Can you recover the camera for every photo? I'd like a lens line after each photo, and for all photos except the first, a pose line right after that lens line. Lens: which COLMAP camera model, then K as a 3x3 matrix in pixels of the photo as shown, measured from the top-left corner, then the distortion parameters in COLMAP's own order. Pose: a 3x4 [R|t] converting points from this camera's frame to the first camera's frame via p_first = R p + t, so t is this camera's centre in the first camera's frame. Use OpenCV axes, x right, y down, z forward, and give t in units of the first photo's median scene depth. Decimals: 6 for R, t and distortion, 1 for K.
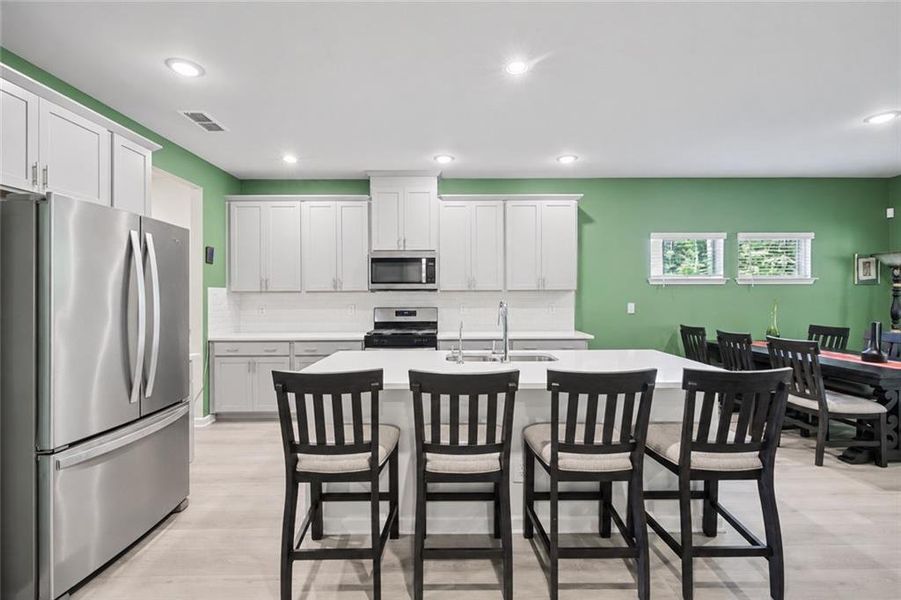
lens RADIAL K [[403.9, 0, 450.2], [0, 403.9, 295.2], [0, 0, 1]] dist [-0.001592, 0.000544]
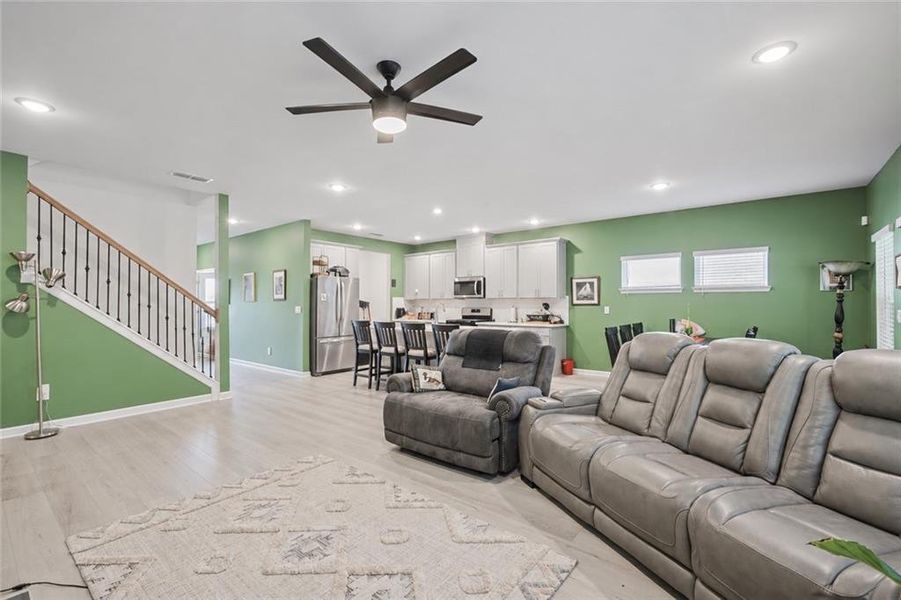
lens RADIAL K [[403.9, 0, 455.2], [0, 403.9, 302.3], [0, 0, 1]] dist [-0.001592, 0.000544]
pose [[0.775034, 0.003387, -0.631910, 1.012729], [-0.004136, 0.999991, 0.000287, 0.006142], [0.631906, 0.002391, 0.775042, -0.489208]]
